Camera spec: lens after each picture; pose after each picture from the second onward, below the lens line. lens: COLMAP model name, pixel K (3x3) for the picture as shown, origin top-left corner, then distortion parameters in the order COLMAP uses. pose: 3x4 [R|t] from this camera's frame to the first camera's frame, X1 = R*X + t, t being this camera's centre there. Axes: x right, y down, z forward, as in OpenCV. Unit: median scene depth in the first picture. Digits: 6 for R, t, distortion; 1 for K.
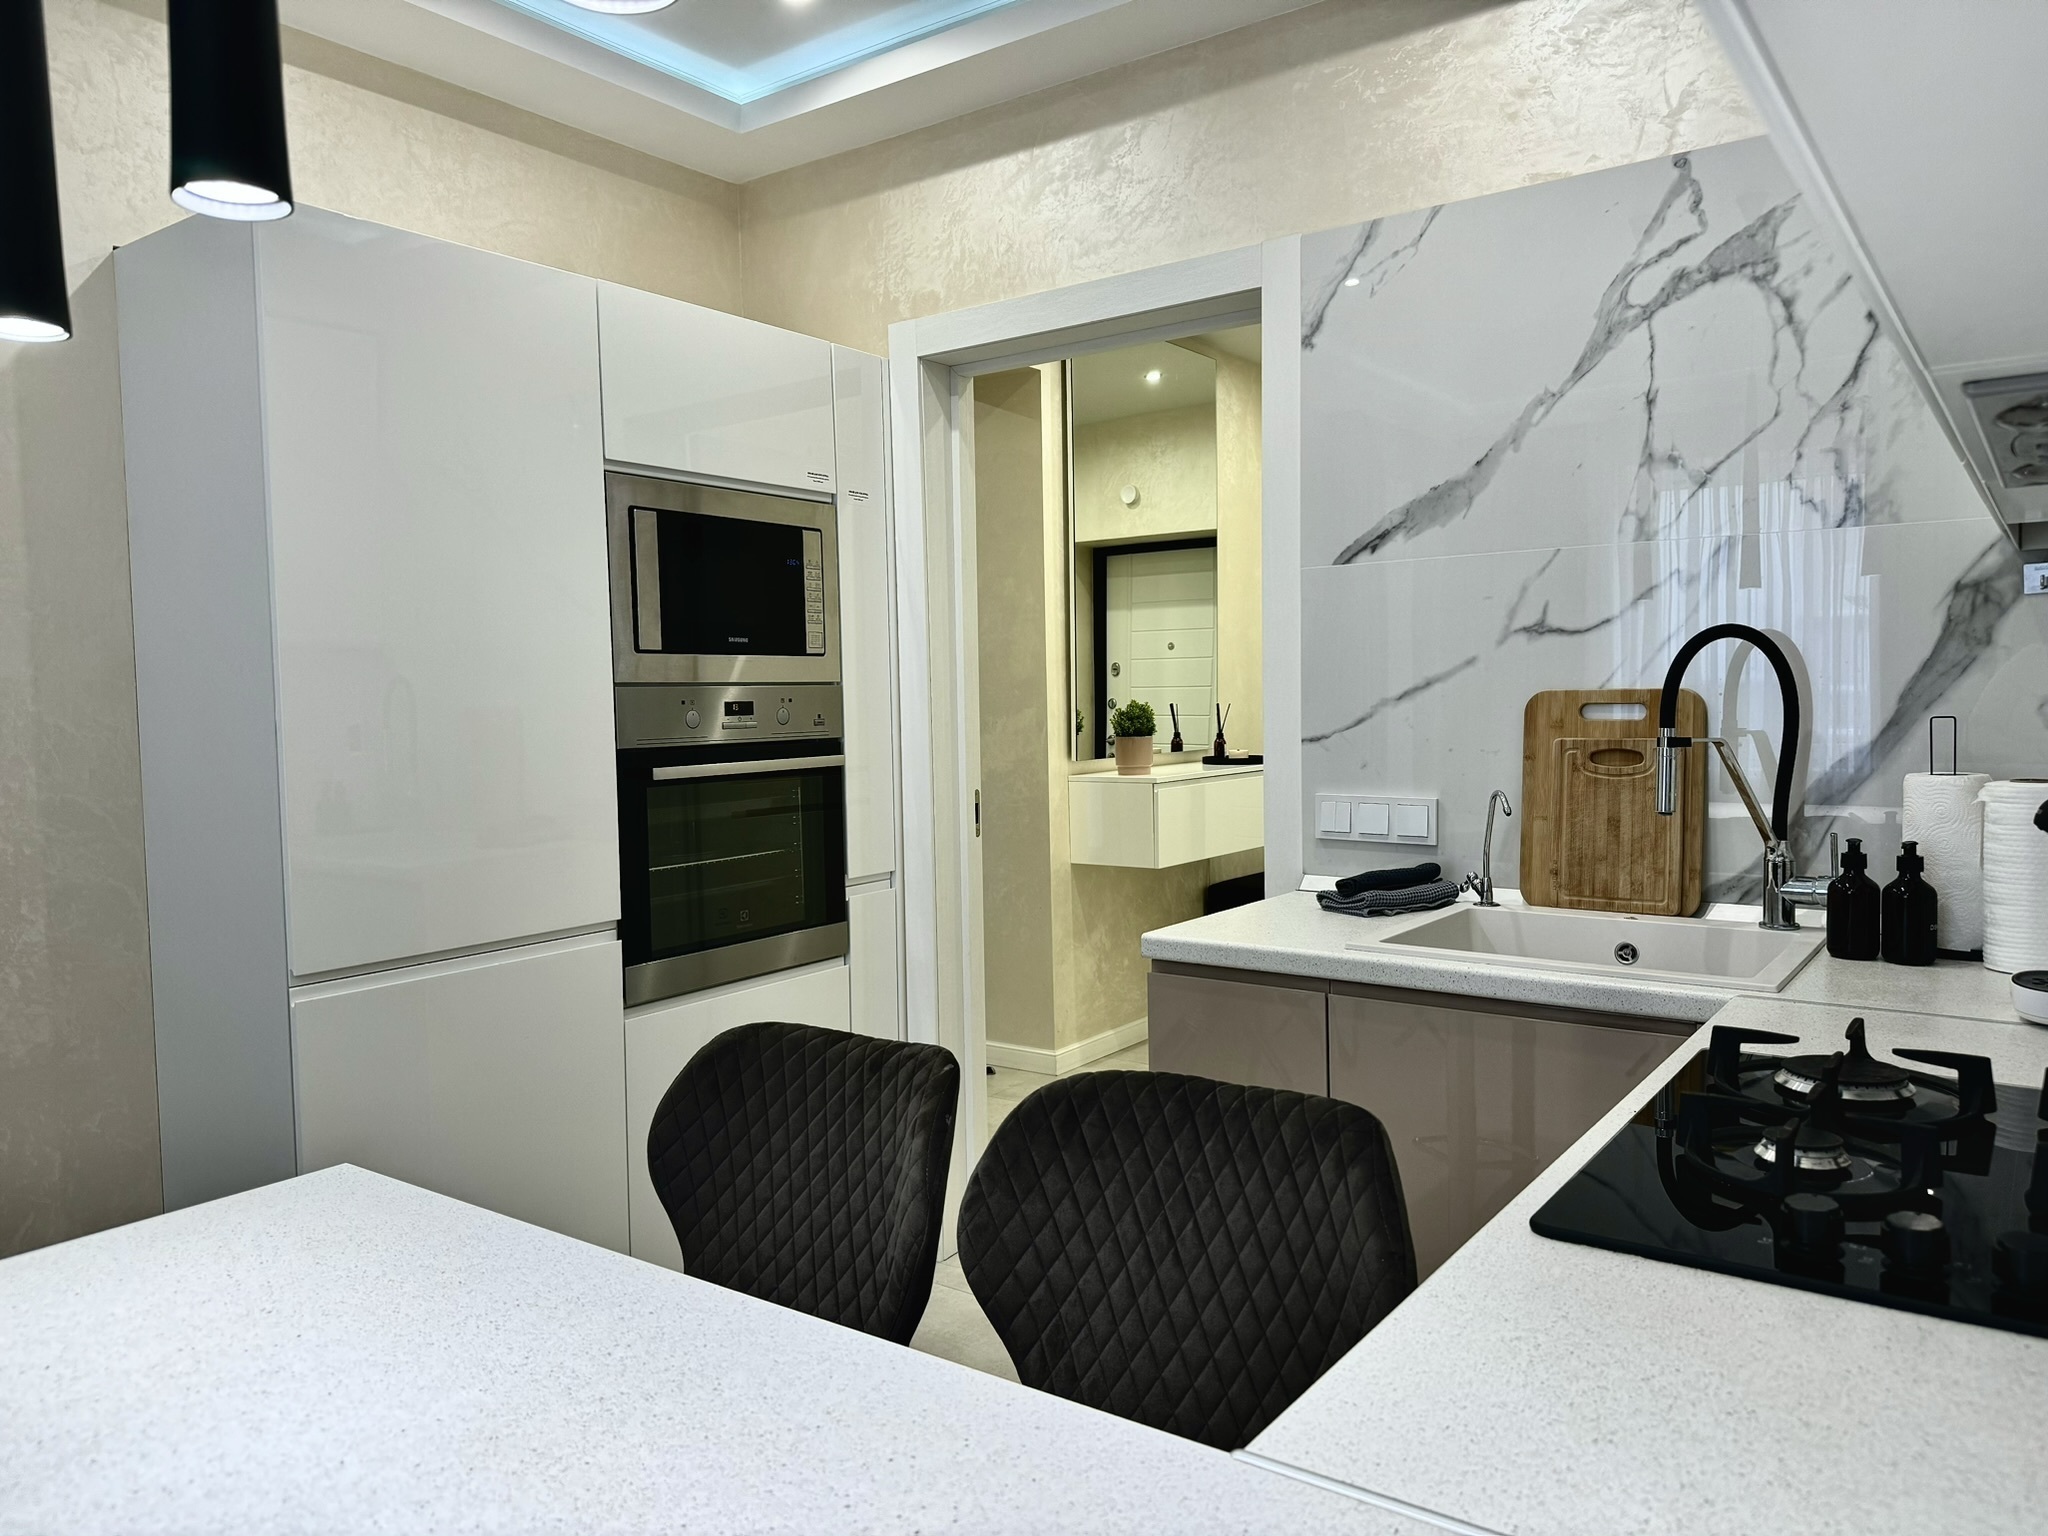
lens RADIAL K [[1441.1, 0, 1018.3], [0, 1441.1, 770.4], [0, 0, 1]] dist [0.068164, -0.083266]
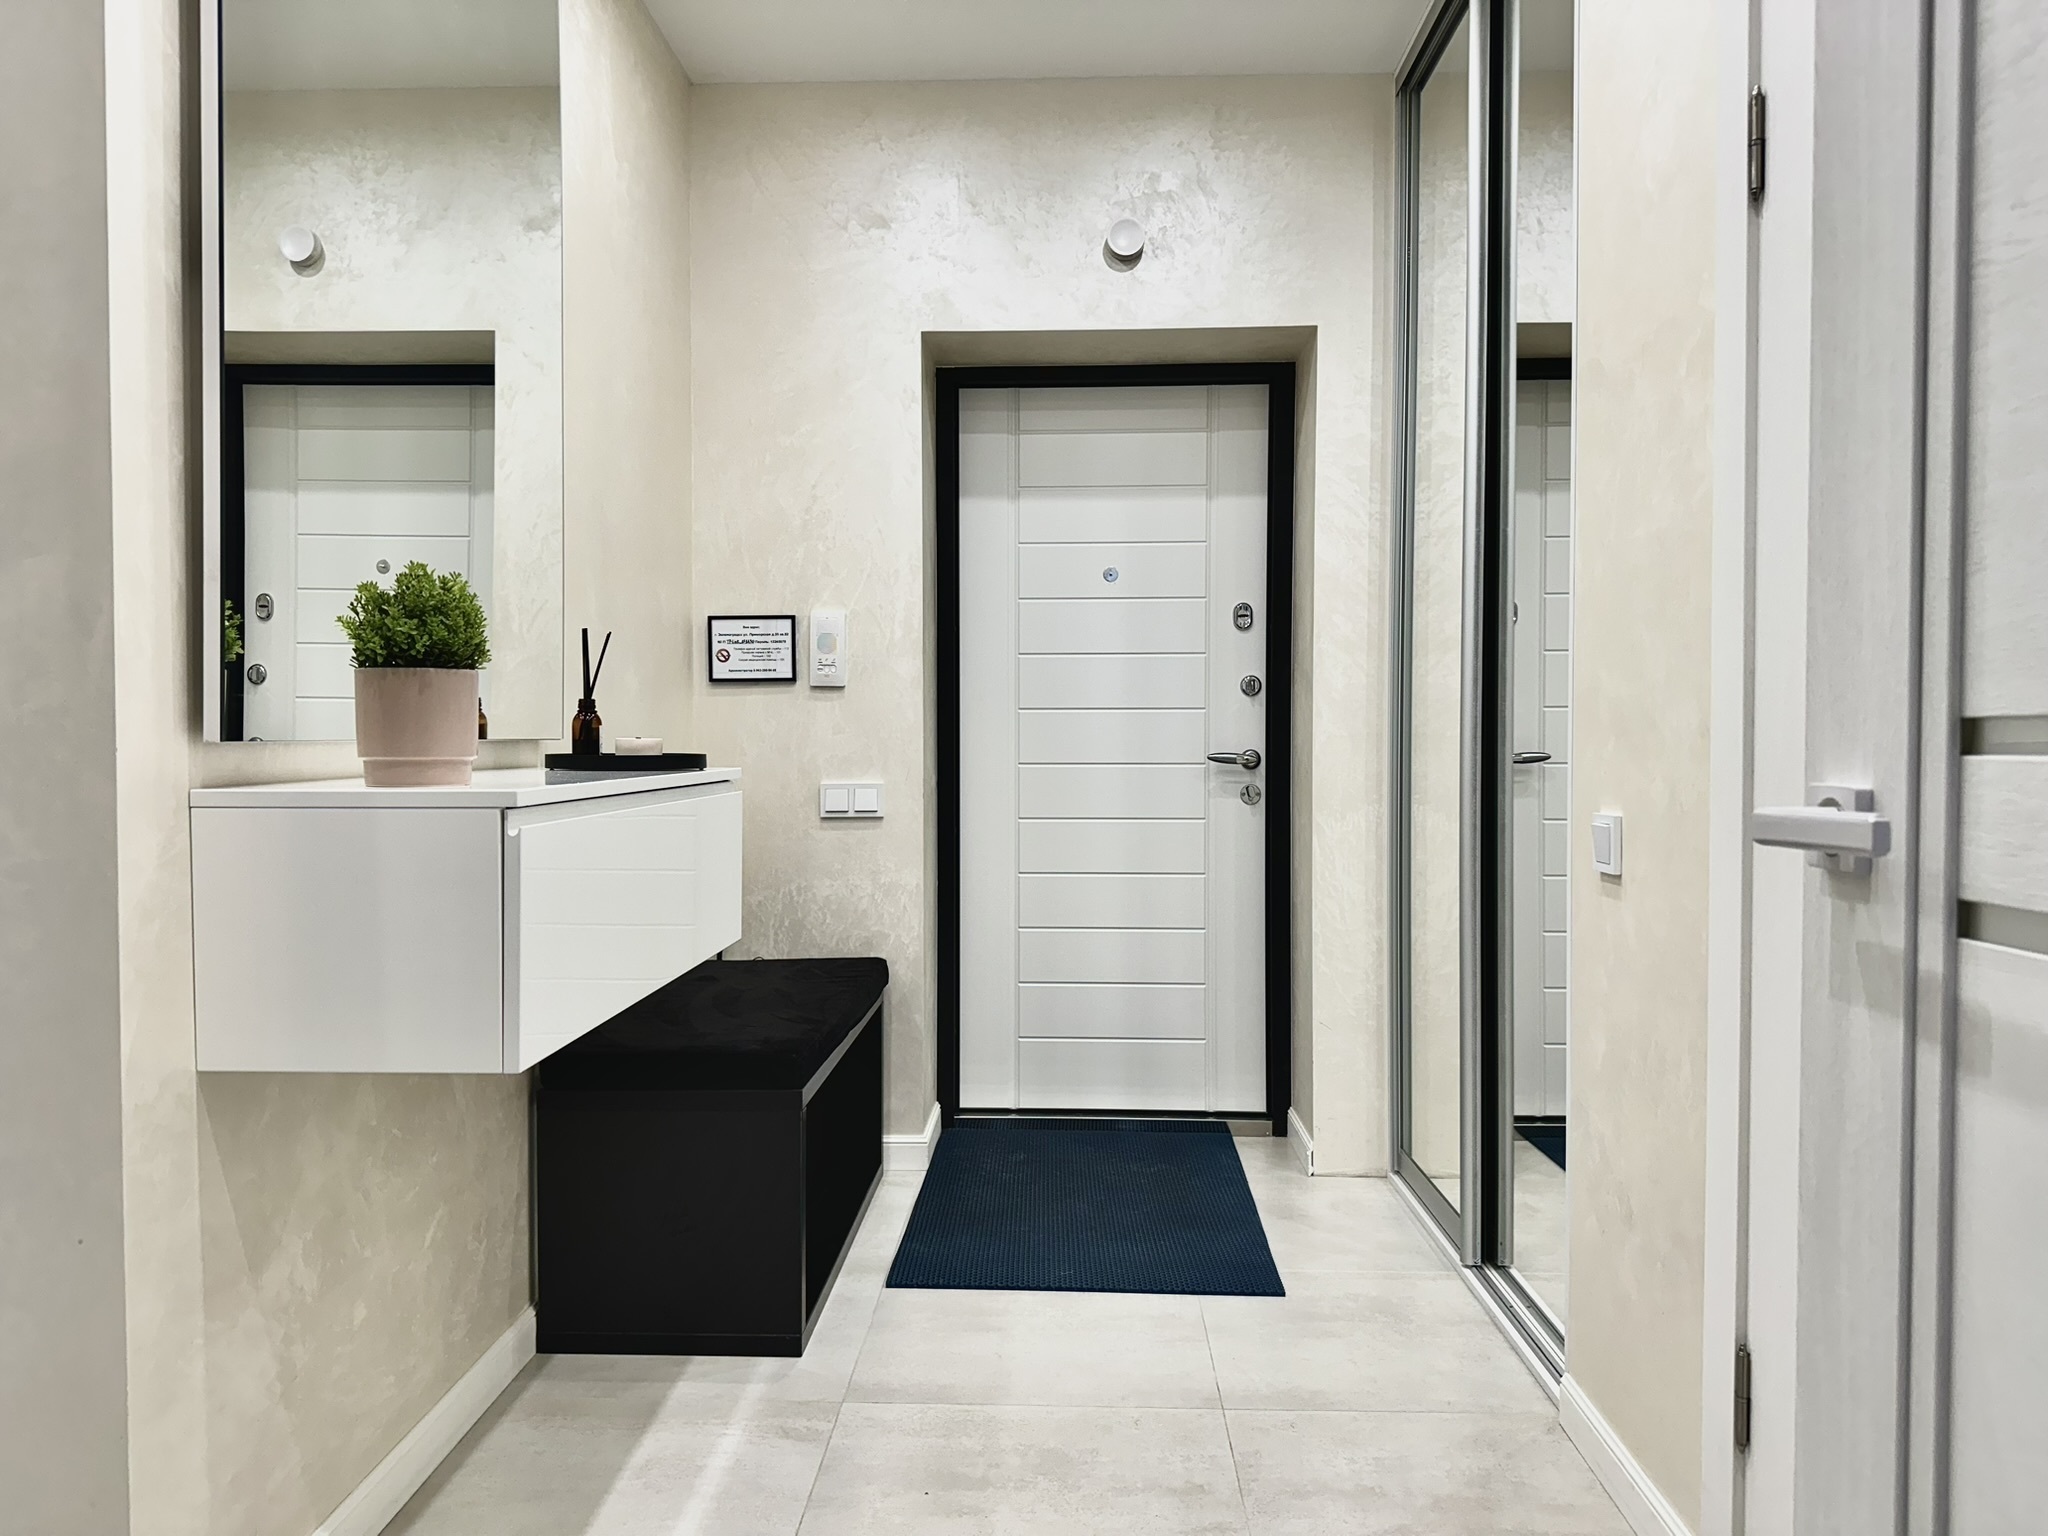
lens RADIAL K [[1441.1, 0, 1043.4], [0, 1441.1, 759.8], [0, 0, 1]] dist [0.068164, -0.083266]
pose [[0.827073, 0.005000, 0.562073, 0.018755], [0.019704, 0.999088, -0.037881, 0.023407], [-0.561749, 0.042405, 0.826220, 1.166429]]
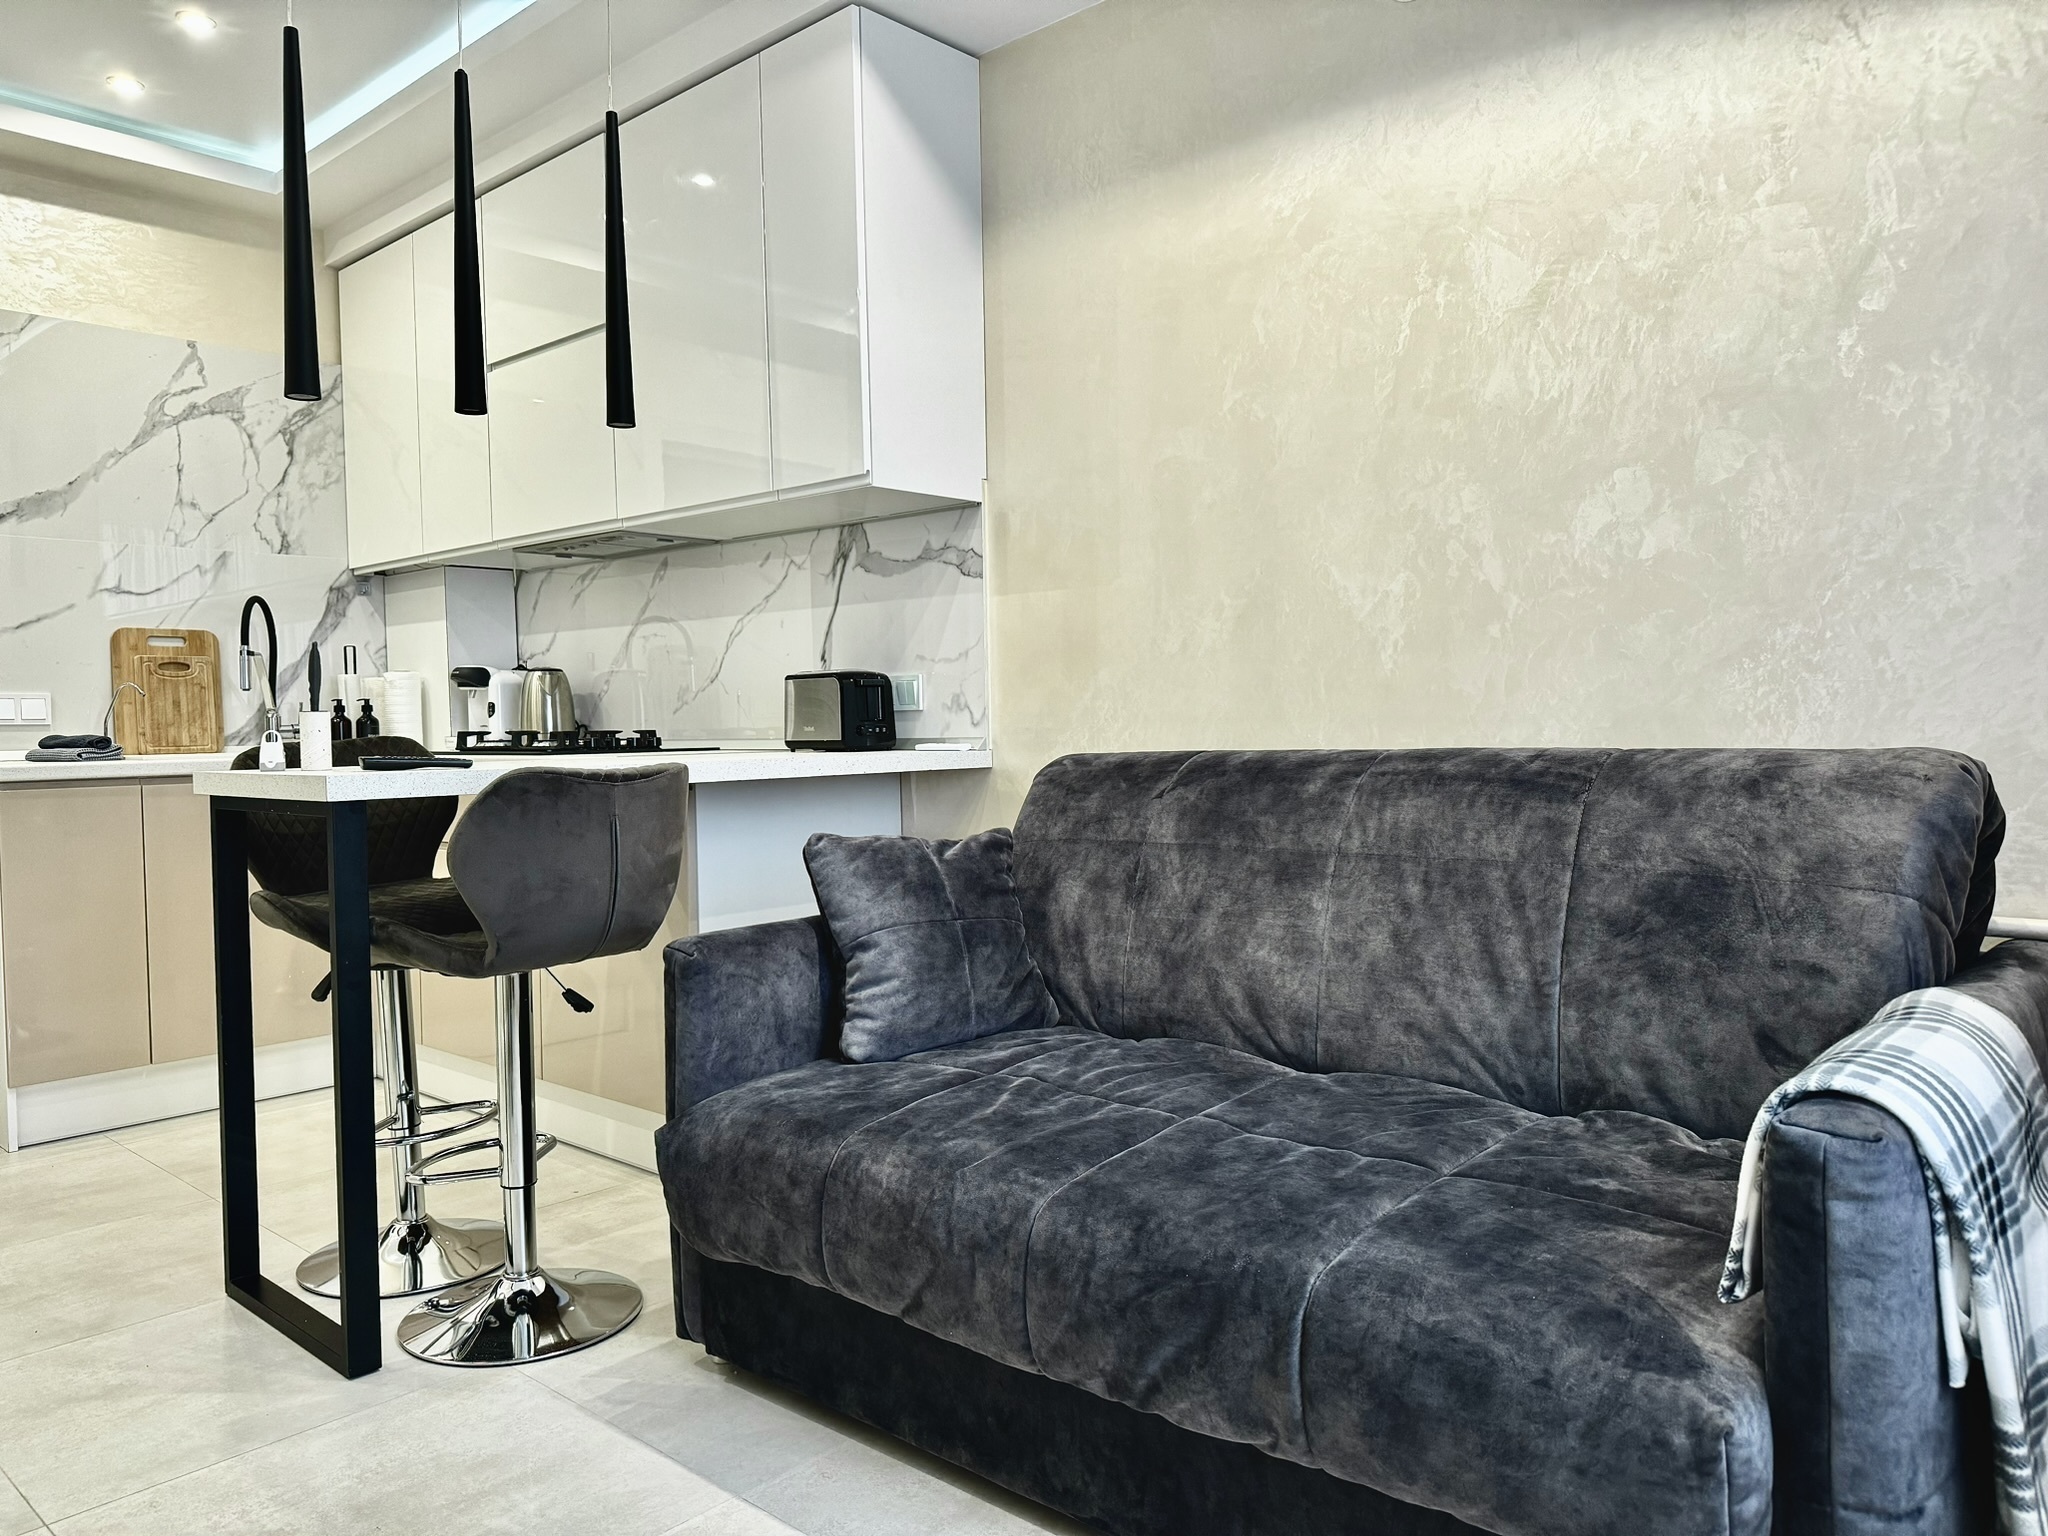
lens RADIAL K [[1441.1, 0, 1002.1], [0, 1441.1, 771.2], [0, 0, 1]] dist [0.068164, -0.083266]
pose [[0.126245, -0.021399, 0.991768, -1.045897], [0.067205, 0.997655, 0.012971, 0.138109], [-0.989720, 0.065014, 0.127387, -0.179609]]
